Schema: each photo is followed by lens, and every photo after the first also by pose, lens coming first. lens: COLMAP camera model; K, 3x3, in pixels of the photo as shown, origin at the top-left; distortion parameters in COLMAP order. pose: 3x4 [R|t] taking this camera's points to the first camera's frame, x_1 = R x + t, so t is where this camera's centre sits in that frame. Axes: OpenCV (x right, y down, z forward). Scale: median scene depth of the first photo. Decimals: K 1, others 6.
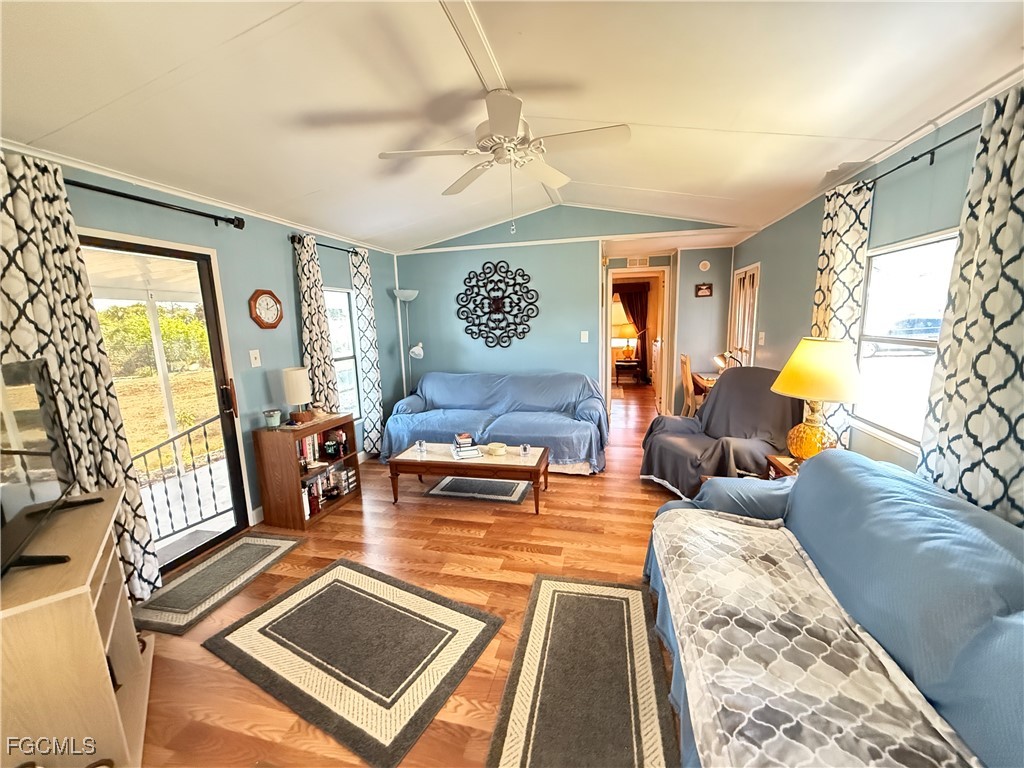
lens RADIAL K [[407.6, 0, 509.6], [0, 407.6, 386.1], [0, 0, 1]] dist [-0.000105, -0.000128]
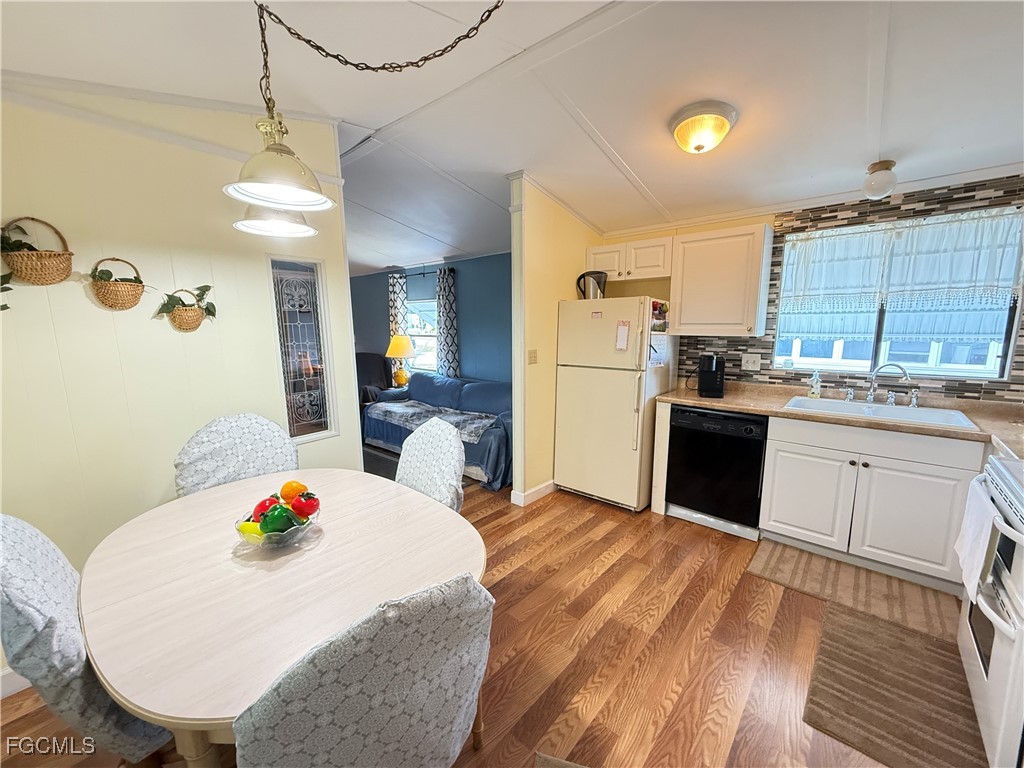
lens RADIAL K [[407.6, 0, 509.6], [0, 407.6, 386.1], [0, 0, 1]] dist [-0.000105, -0.000128]
pose [[0.455280, -0.110503, 0.883465, -0.579815], [0.134415, 0.989426, 0.054488, 0.073034], [-0.880144, 0.093944, 0.465319, -0.360649]]
